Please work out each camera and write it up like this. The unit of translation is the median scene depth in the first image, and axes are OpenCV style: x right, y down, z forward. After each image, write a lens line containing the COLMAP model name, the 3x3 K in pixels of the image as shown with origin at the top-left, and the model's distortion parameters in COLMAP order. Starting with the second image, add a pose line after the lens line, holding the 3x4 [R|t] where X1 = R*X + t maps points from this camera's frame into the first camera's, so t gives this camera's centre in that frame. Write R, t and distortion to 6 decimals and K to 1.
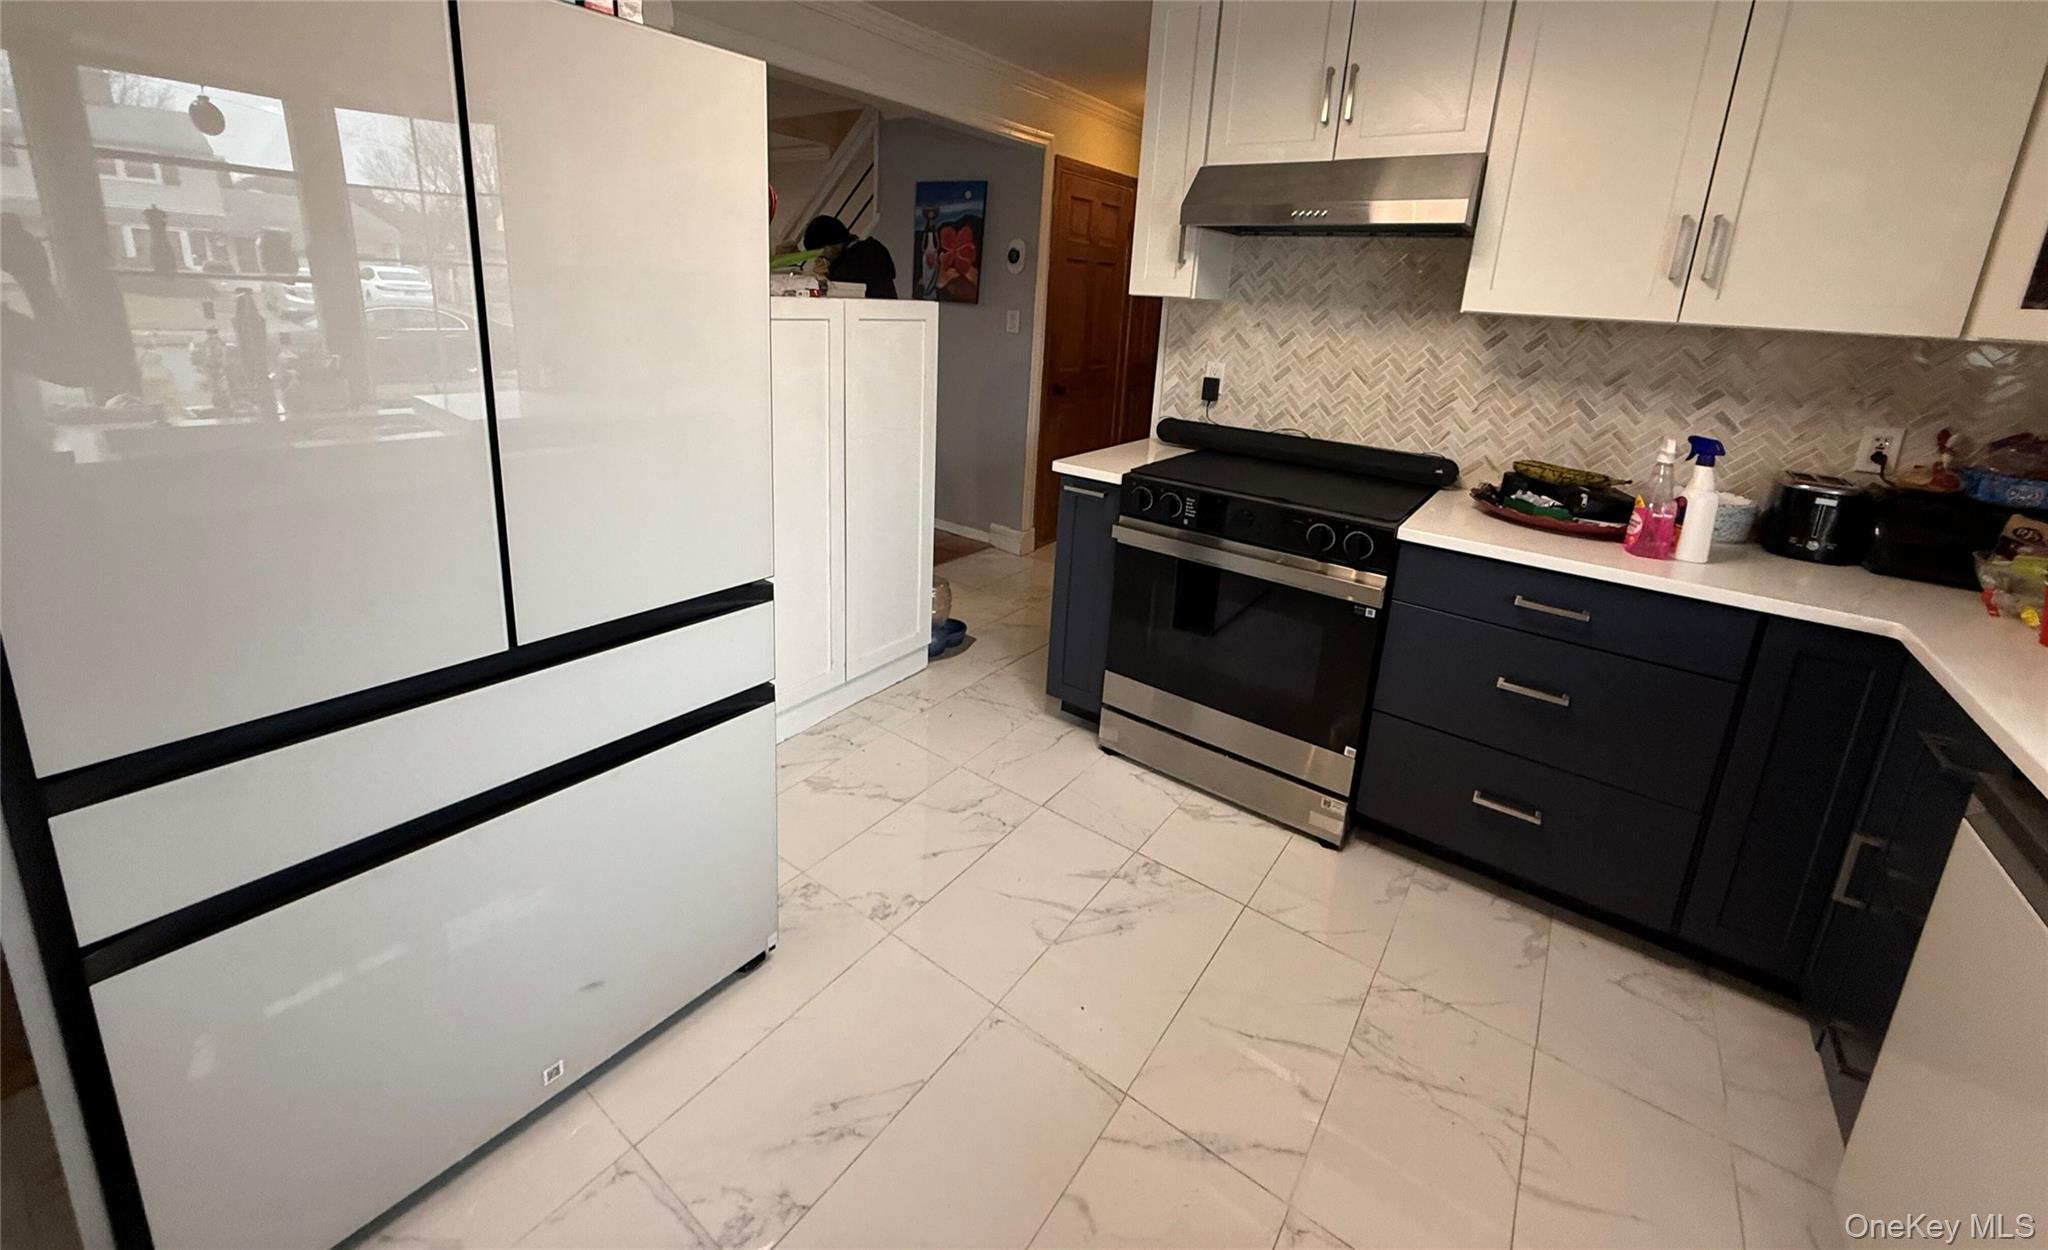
lens RADIAL K [[808.9, 0, 1023.2], [0, 808.9, 486.2], [0, 0, 1]] dist [0.000510, -0.000013]
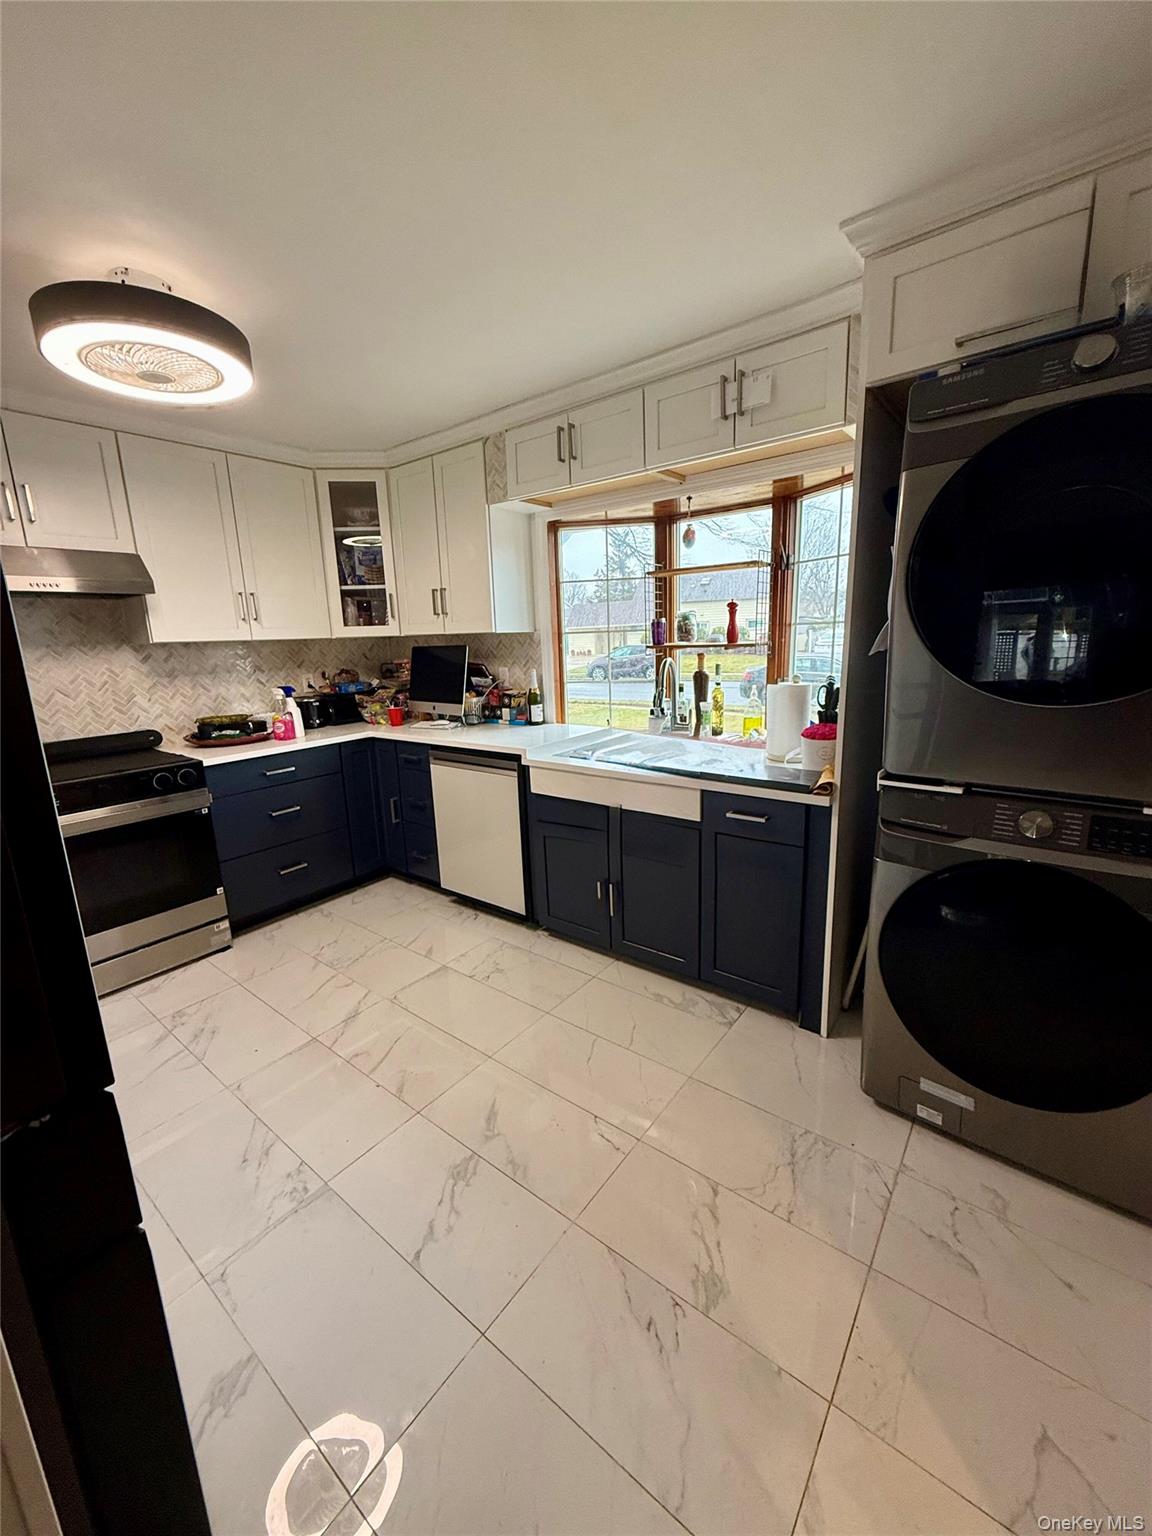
lens RADIAL K [[611.5, 0, 576.0], [0, 611.5, 768.0], [0, 0, 1]] dist [0.000078, 0.000015]
pose [[0.030207, -0.270452, 0.962259, -0.790378], [0.264611, 0.930515, 0.253224, -0.055421], [-0.963882, 0.246975, 0.099672, 0.044858]]
